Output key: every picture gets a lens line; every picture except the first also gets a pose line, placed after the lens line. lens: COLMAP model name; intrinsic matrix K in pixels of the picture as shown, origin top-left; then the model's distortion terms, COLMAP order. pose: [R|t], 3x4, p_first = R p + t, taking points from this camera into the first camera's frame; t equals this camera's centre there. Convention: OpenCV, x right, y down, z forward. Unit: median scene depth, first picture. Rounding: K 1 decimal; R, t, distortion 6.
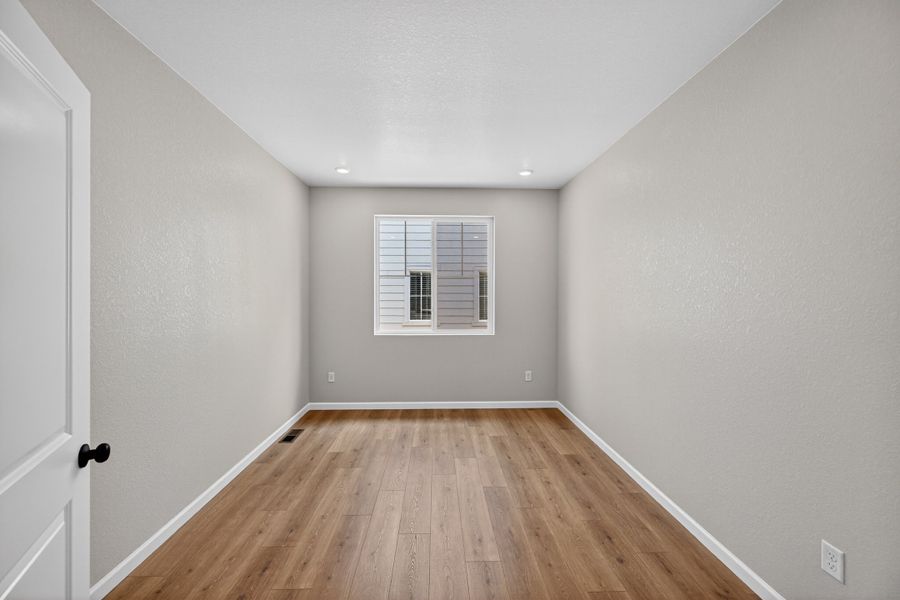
lens RADIAL K [[356.1, 0, 447.2], [0, 356.1, 296.1], [0, 0, 1]] dist [-0.001251, -0.000071]
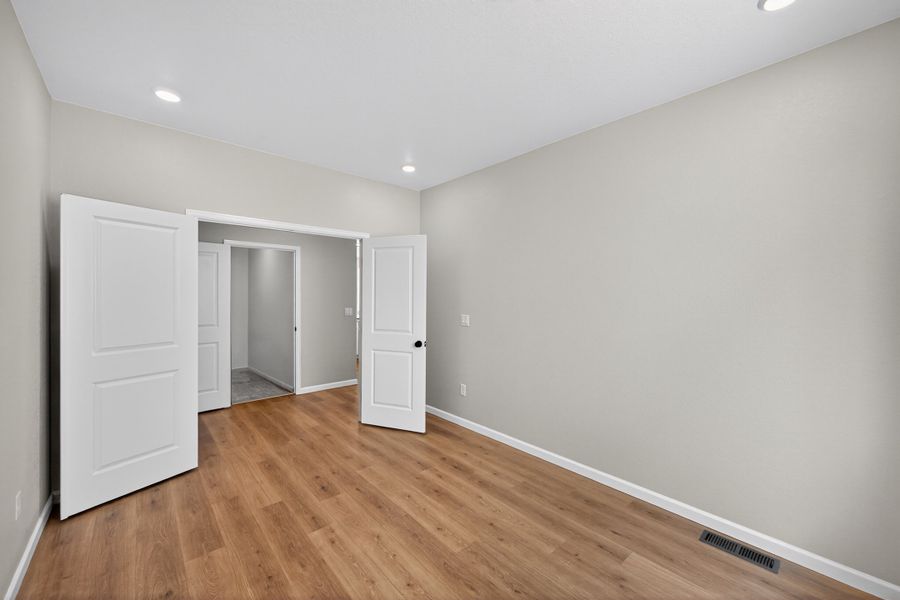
lens RADIAL K [[356.1, 0, 446.1], [0, 356.1, 297.5], [0, 0, 1]] dist [-0.001251, -0.000071]
pose [[-0.774778, -0.002228, -0.632229, 0.435717], [-0.011073, 0.999888, 0.010045, -0.010259], [0.632136, 0.014783, -0.774717, 1.792025]]
